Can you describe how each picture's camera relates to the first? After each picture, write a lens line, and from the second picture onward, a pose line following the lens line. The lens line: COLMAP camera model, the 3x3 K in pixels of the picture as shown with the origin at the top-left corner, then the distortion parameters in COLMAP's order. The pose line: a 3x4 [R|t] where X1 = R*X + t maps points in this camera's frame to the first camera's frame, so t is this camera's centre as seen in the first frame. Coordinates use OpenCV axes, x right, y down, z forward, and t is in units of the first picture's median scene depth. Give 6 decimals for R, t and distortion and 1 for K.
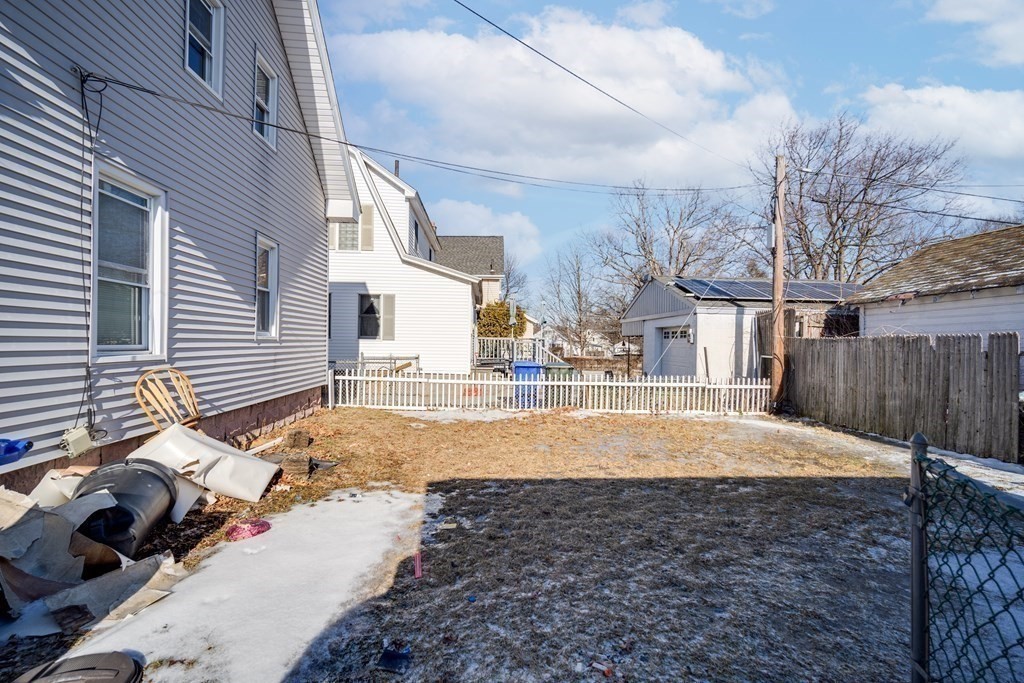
lens RADIAL K [[448.0, 0, 510.1], [0, 448.0, 343.6], [0, 0, 1]] dist [-0.003564, 0.004973]
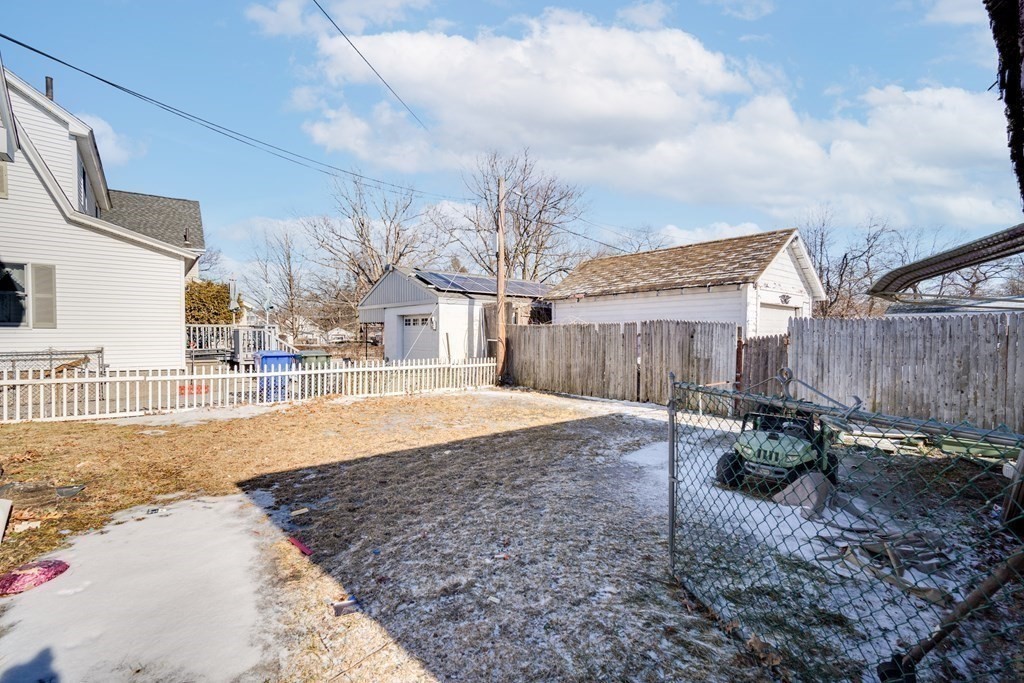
lens RADIAL K [[448.0, 0, 510.1], [0, 448.0, 343.6], [0, 0, 1]] dist [-0.003564, 0.004973]
pose [[0.811295, -0.025424, 0.584083, -0.122664], [0.007848, 0.999438, 0.032602, -0.001162], [-0.584584, -0.021866, 0.811039, -0.034858]]
